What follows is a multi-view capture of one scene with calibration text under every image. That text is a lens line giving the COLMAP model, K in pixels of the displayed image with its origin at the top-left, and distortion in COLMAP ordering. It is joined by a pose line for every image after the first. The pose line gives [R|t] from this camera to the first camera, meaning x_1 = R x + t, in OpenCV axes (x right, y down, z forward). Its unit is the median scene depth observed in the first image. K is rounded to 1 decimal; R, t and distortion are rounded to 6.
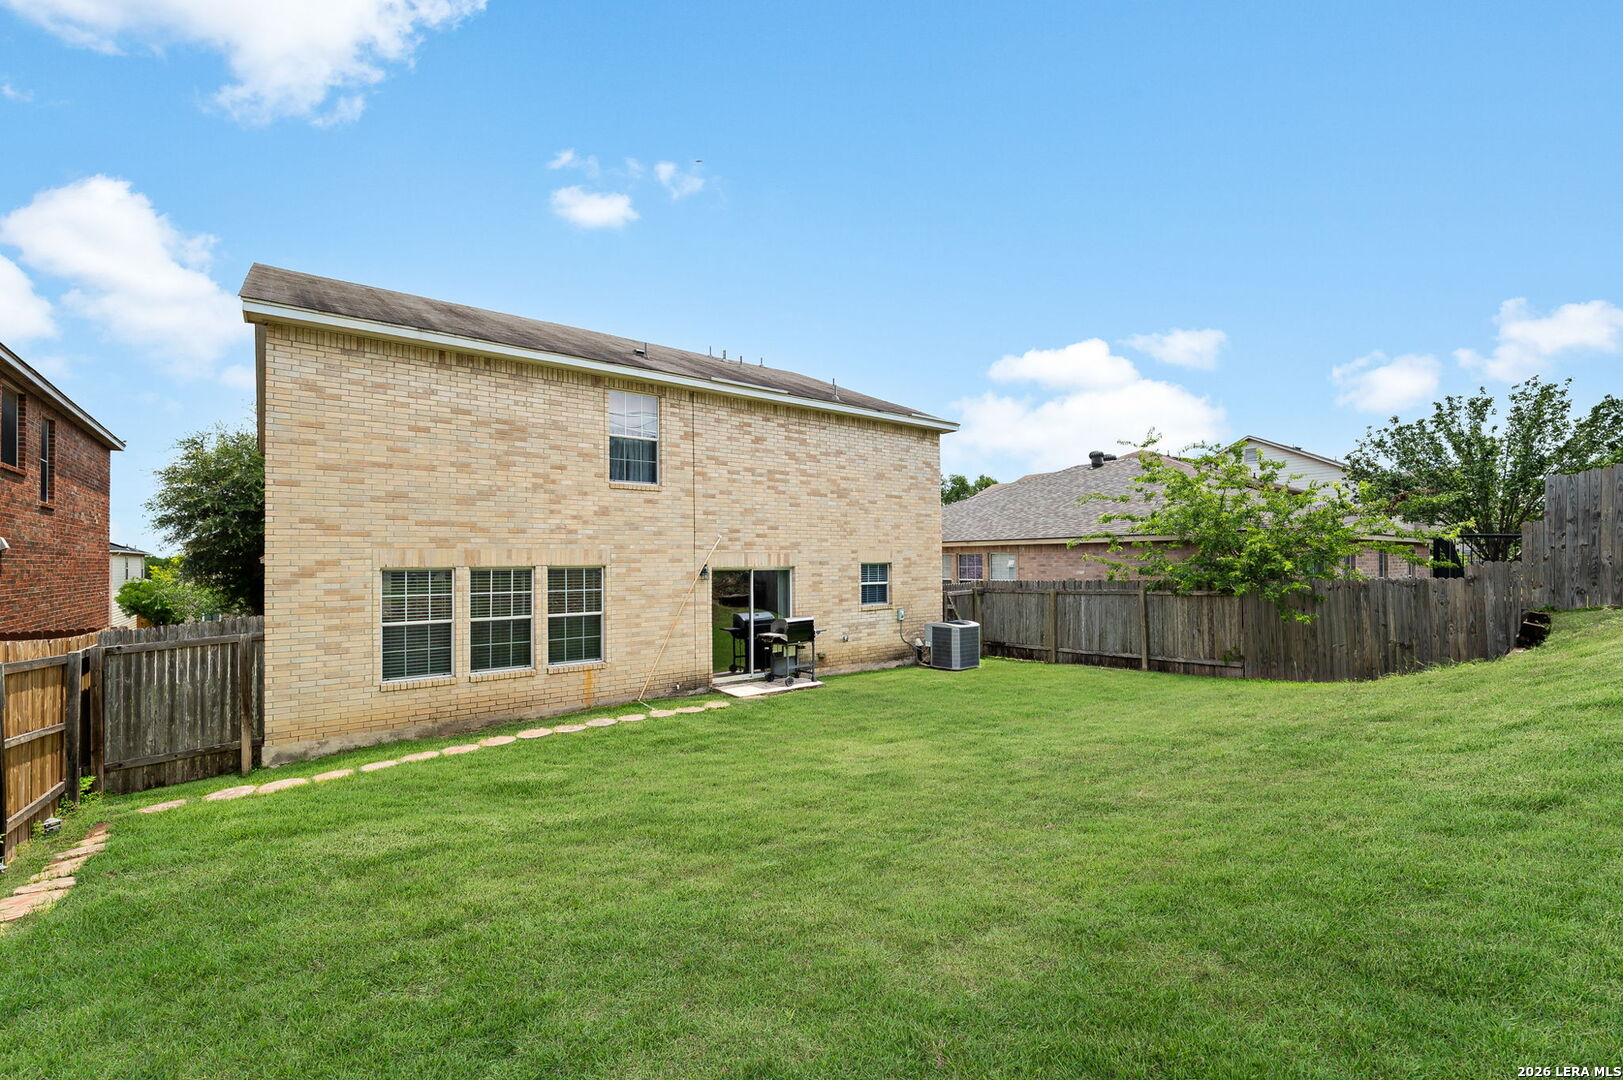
lens RADIAL K [[691.1, 0, 827.1], [0, 691.1, 550.7], [0, 0, 1]] dist [-0.015024, 0.000919]
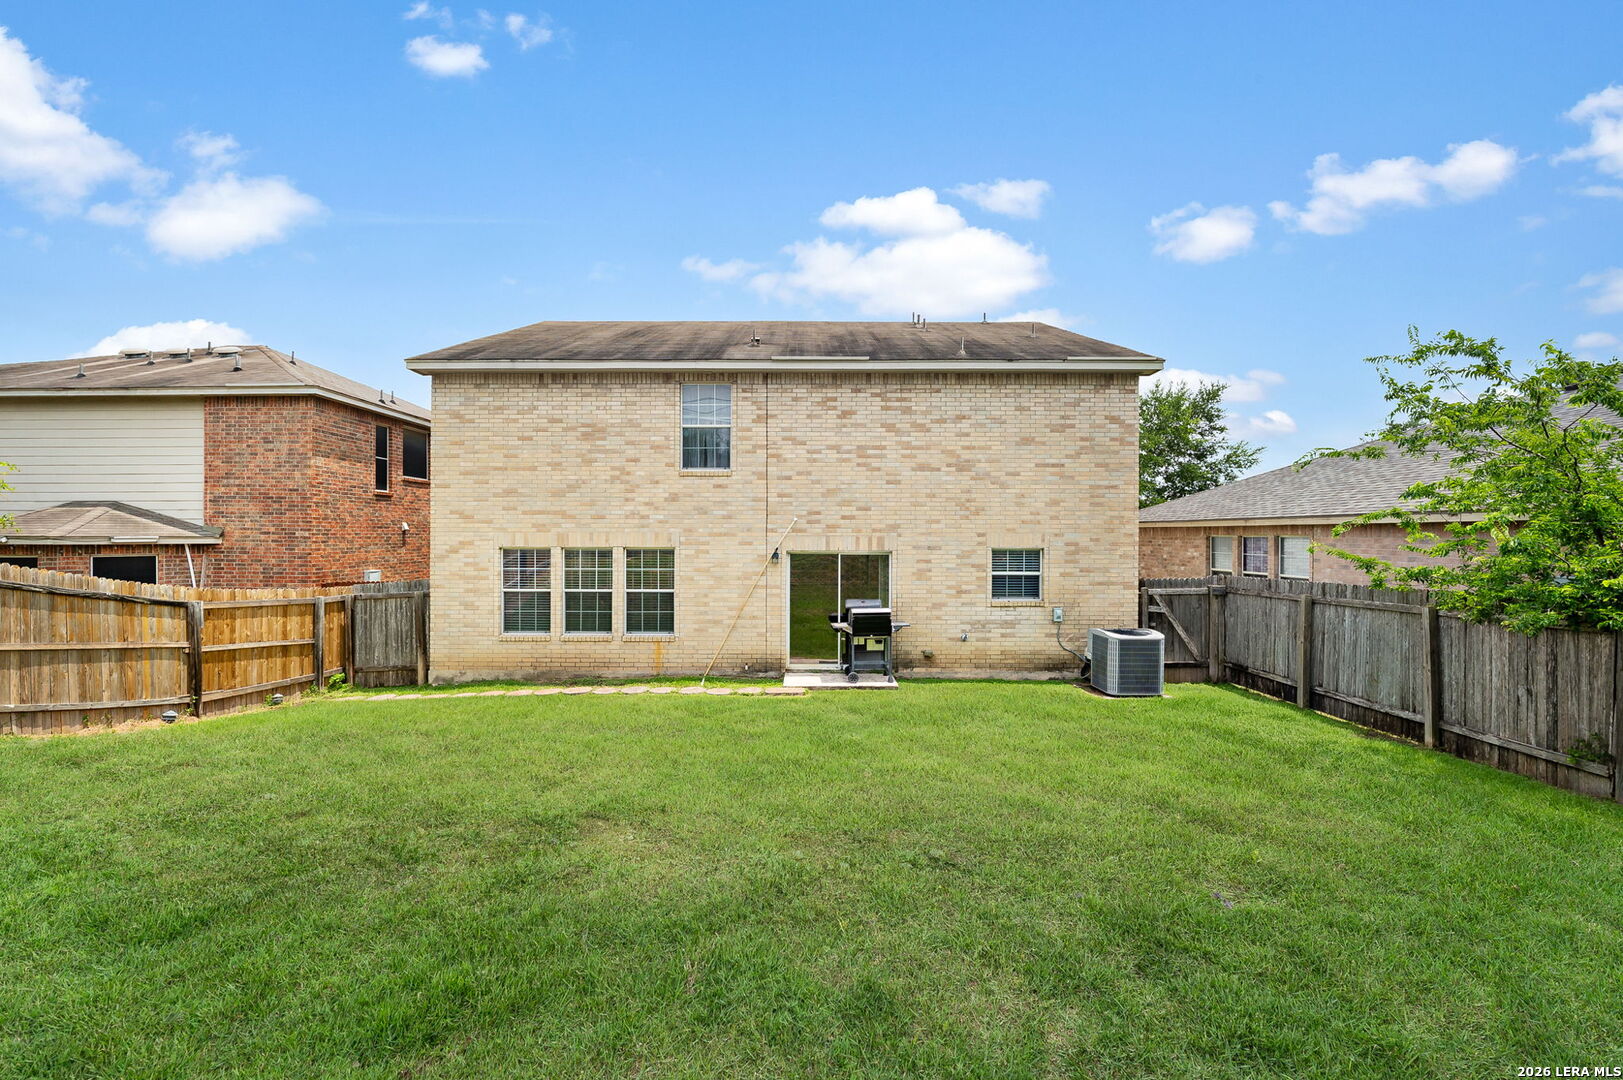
lens RADIAL K [[691.1, 0, 810.8], [0, 691.1, 537.3], [0, 0, 1]] dist [-0.015024, 0.000919]
pose [[0.773303, 0.012705, -0.633909, 0.537378], [0.000654, 0.999783, 0.020836, -0.017270], [0.634036, -0.016527, 0.773127, 0.296089]]
